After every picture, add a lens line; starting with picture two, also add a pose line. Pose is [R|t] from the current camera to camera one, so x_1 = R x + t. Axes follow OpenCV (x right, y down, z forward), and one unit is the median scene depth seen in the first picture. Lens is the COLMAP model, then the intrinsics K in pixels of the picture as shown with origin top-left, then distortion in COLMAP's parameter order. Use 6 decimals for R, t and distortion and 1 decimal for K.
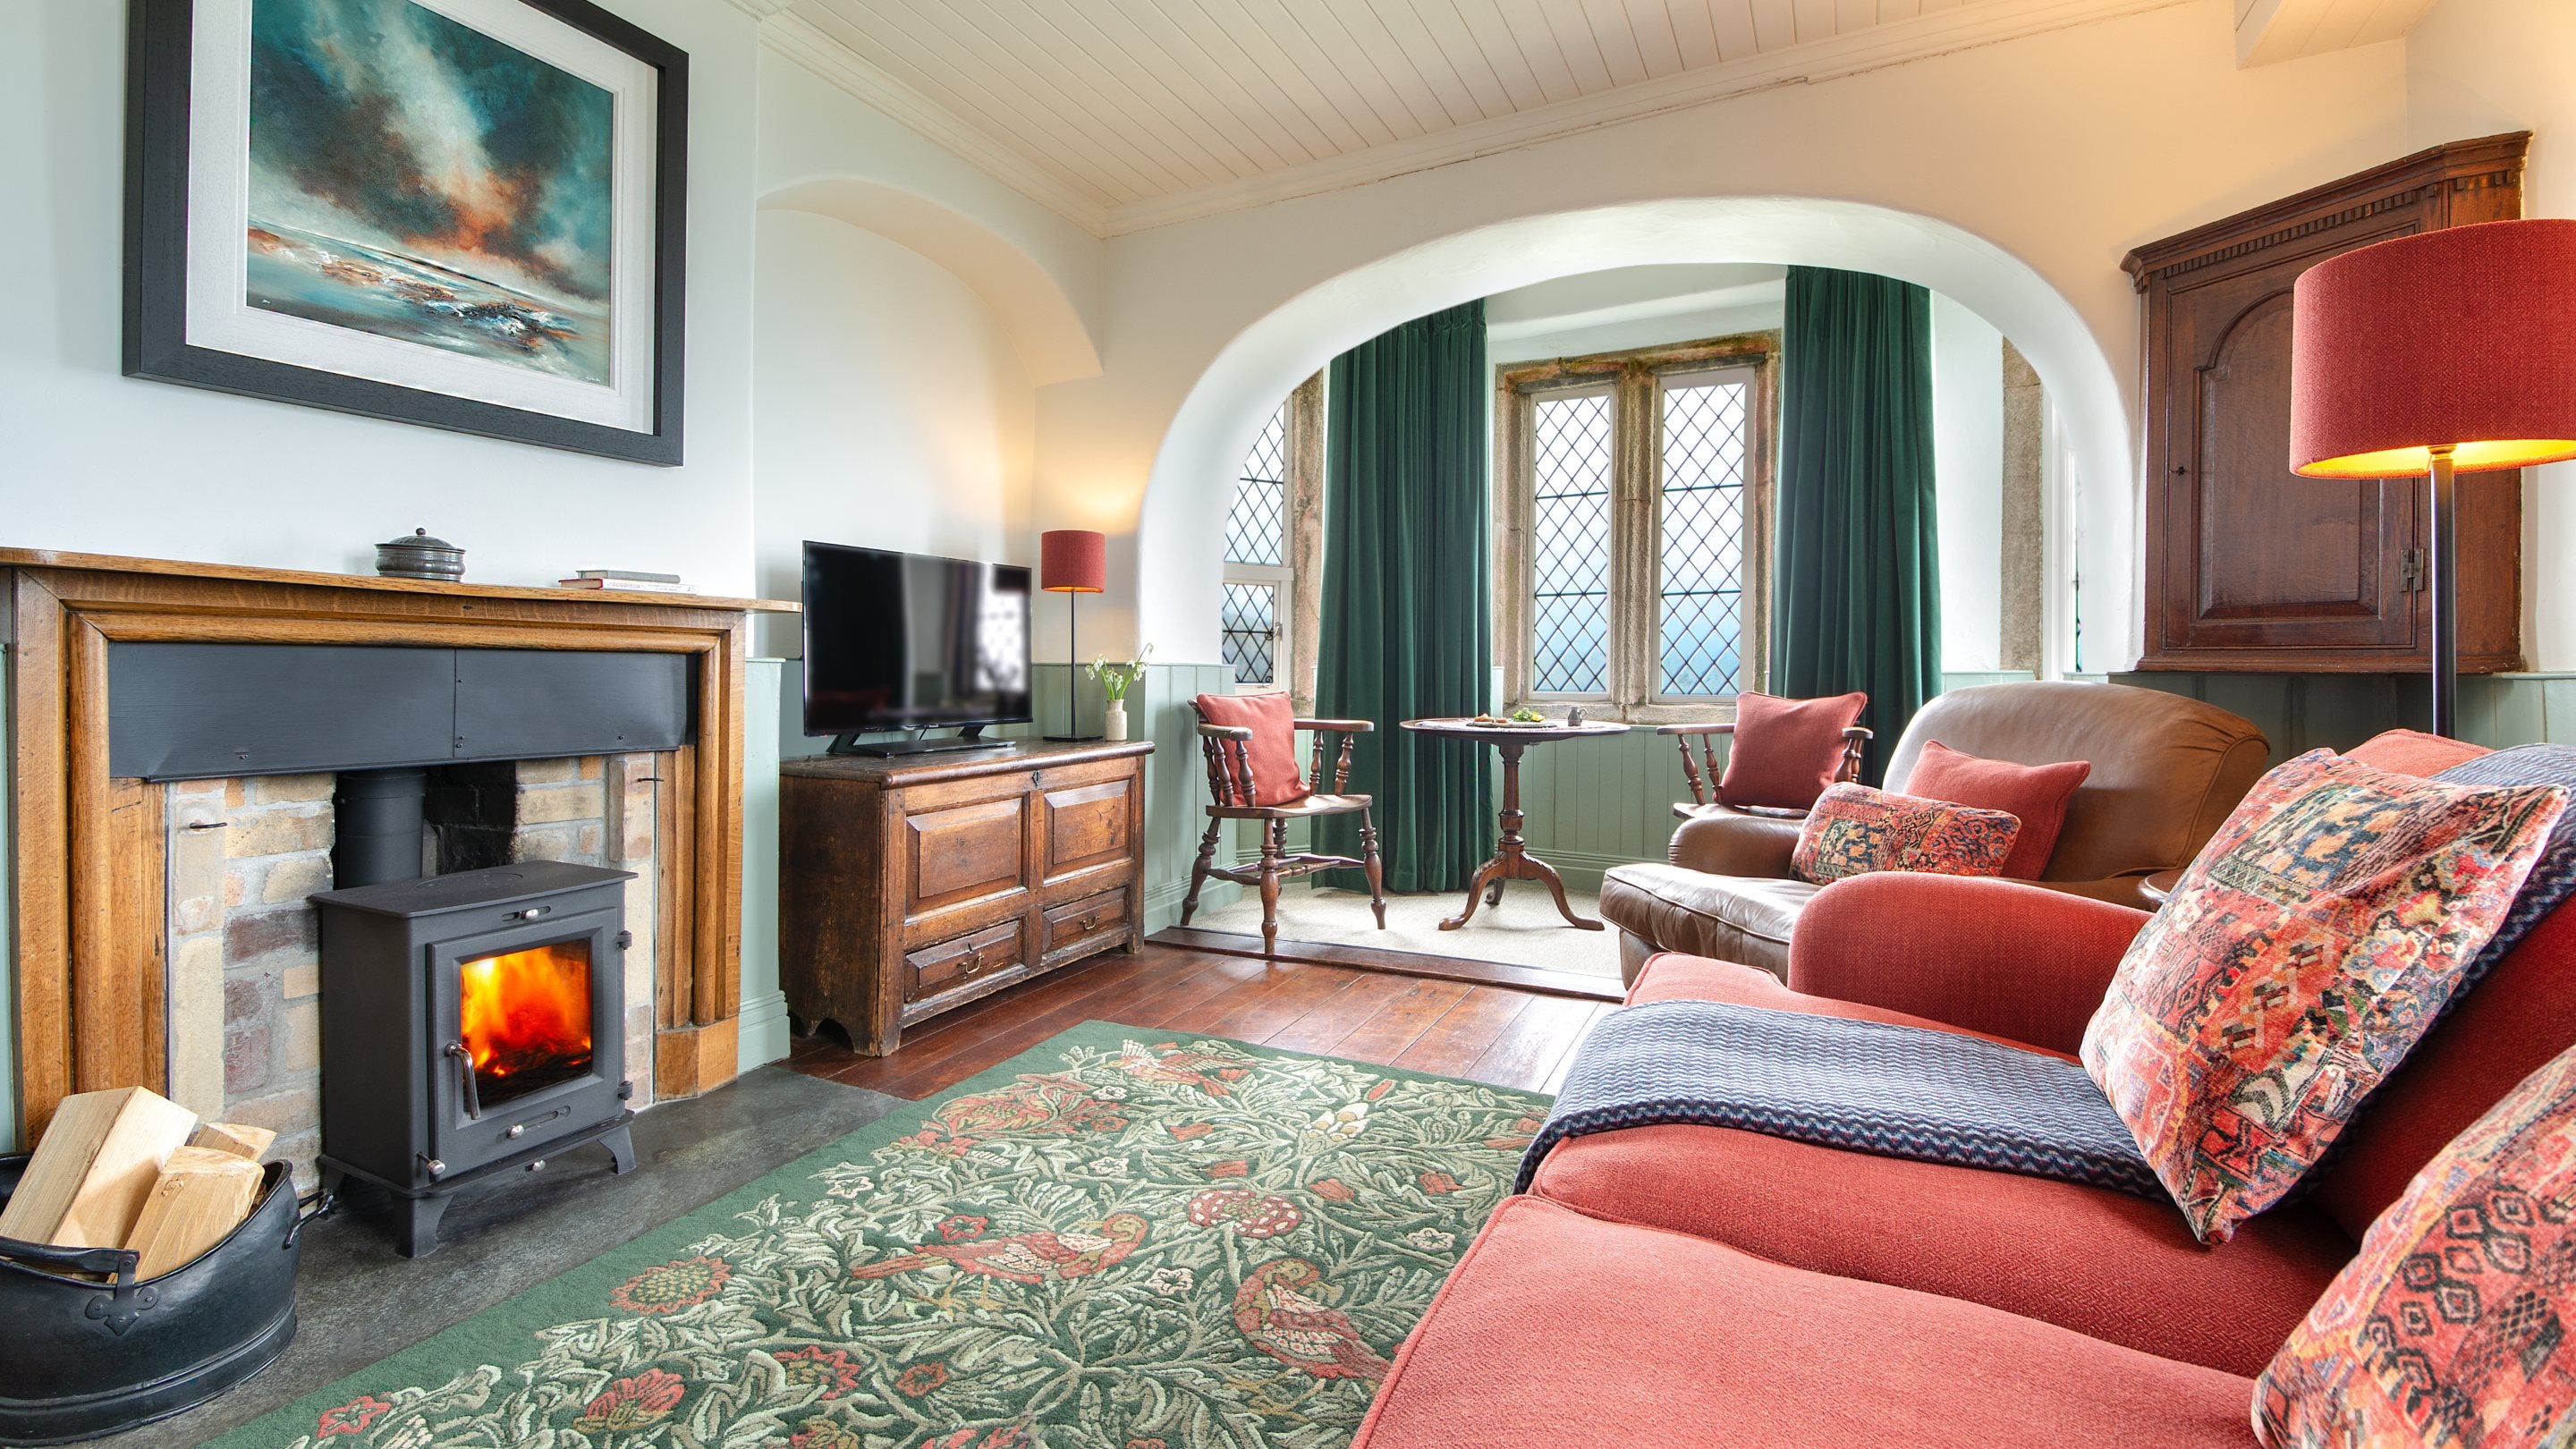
lens RADIAL K [[1090.2, 0, 1280.0], [0, 1090.2, 706.4], [0, 0, 1]] dist [0.001746, -0.018700]
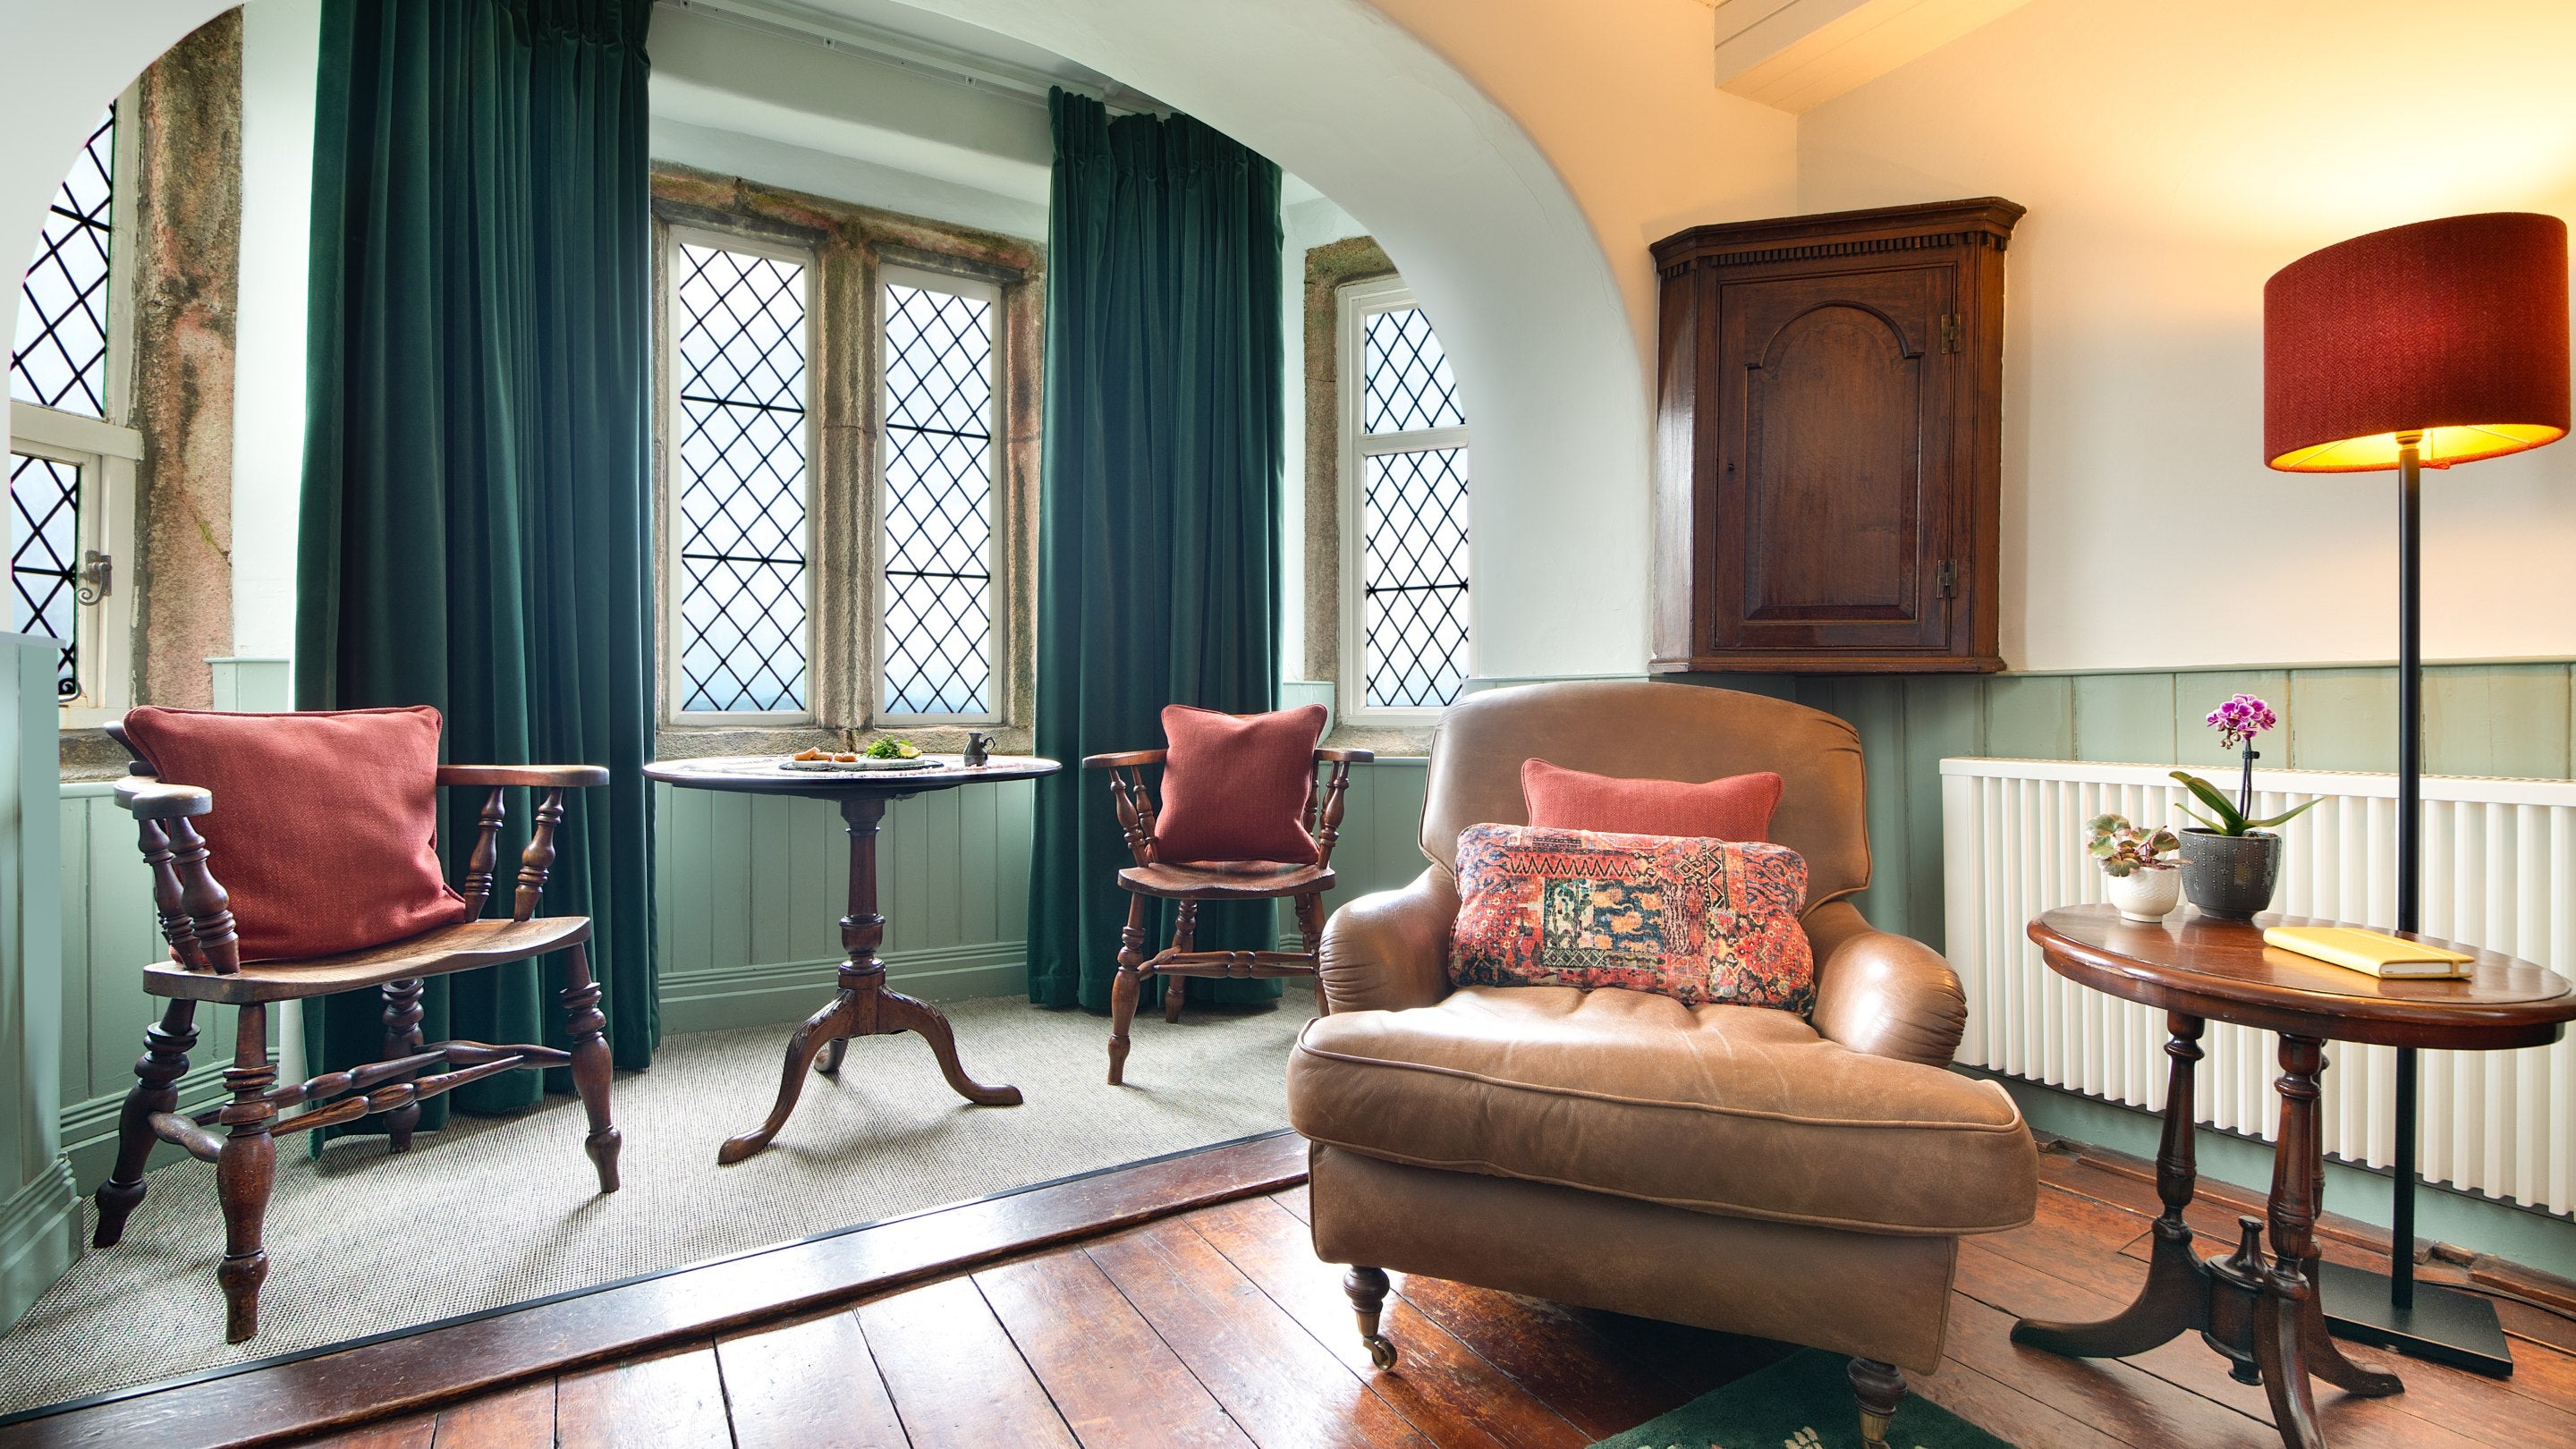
lens RADIAL K [[1090.2, 0, 1280.0], [0, 1090.2, 706.4], [0, 0, 1]] dist [0.001746, -0.018700]
pose [[0.528696, -0.005195, 0.848795, -0.114595], [0.029133, 0.999503, -0.012028, -0.000828], [-0.848311, 0.031087, 0.528585, 0.437900]]
